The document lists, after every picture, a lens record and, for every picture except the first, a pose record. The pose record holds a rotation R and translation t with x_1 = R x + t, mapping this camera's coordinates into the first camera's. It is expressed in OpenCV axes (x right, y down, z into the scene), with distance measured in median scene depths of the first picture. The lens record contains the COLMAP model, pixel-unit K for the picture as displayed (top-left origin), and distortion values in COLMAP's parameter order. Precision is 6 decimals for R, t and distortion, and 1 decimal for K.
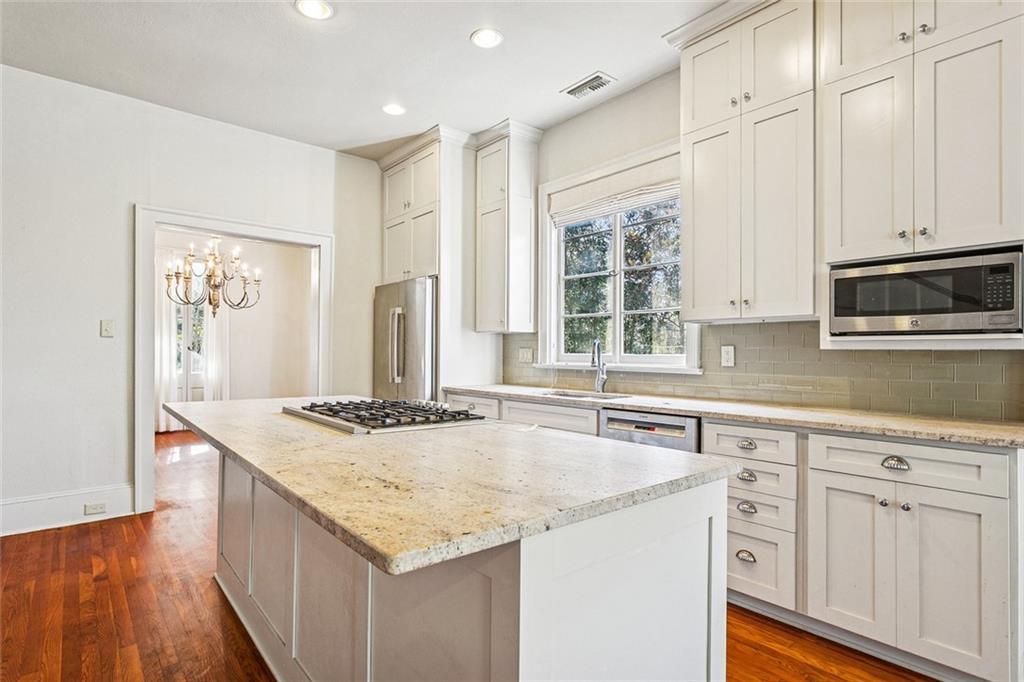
lens RADIAL K [[514.0, 0, 510.9], [0, 514.0, 344.2], [0, 0, 1]] dist [0.000207, -0.000020]
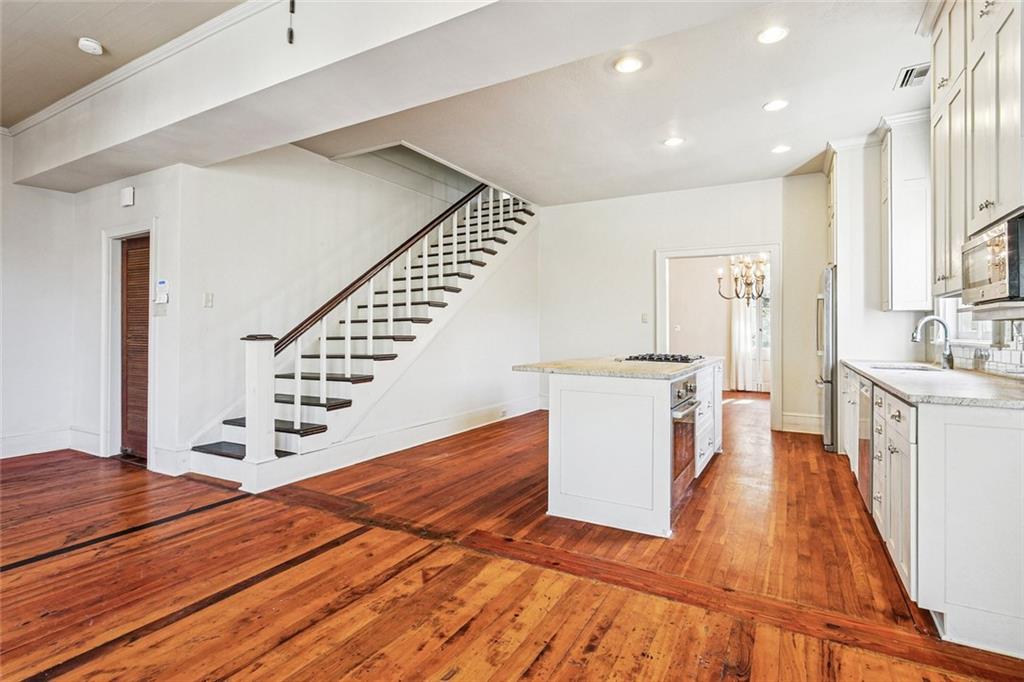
lens RADIAL K [[514.0, 0, 509.2], [0, 514.0, 334.9], [0, 0, 1]] dist [0.000207, -0.000020]
pose [[0.356601, 0.002841, -0.934252, 0.680695], [0.006414, 0.999964, 0.005489, 0.015446], [0.934235, -0.007949, 0.356570, -0.130479]]
